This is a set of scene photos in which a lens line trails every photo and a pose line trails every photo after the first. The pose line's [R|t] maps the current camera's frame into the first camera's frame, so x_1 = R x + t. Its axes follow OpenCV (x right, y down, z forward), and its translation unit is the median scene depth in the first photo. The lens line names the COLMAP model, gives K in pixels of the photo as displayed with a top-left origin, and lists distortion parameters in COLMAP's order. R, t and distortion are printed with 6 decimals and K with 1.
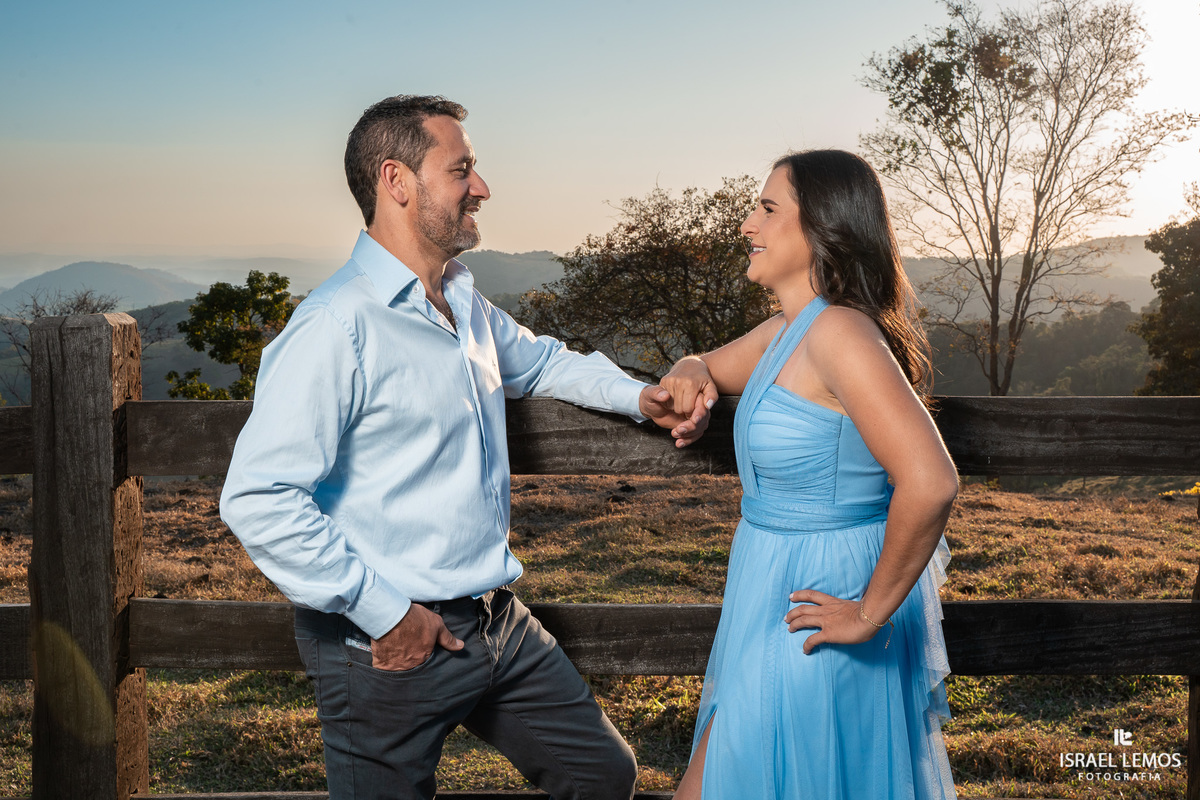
lens RADIAL K [[1357.3, 0, 607.1], [0, 1357.3, 403.4], [0, 0, 1]] dist [0.022880, 0.000000]
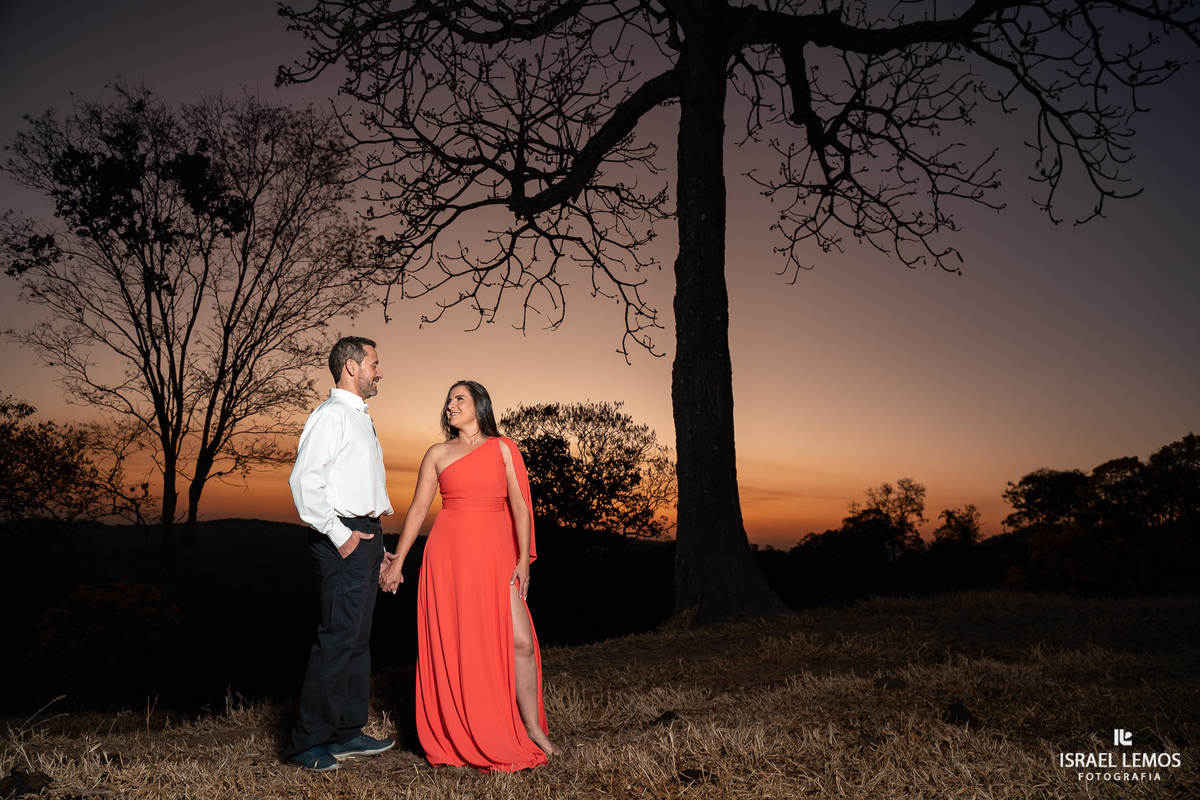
lens RADIAL K [[979.5, 0, 603.0], [0, 979.5, 397.1], [0, 0, 1]] dist [-0.122649, 0.099871]
pose [[0.899545, 0.078745, 0.429671, 0.272439], [0.028641, 0.970870, -0.237891, 0.029040], [-0.435887, 0.226300, 0.871086, 0.405349]]
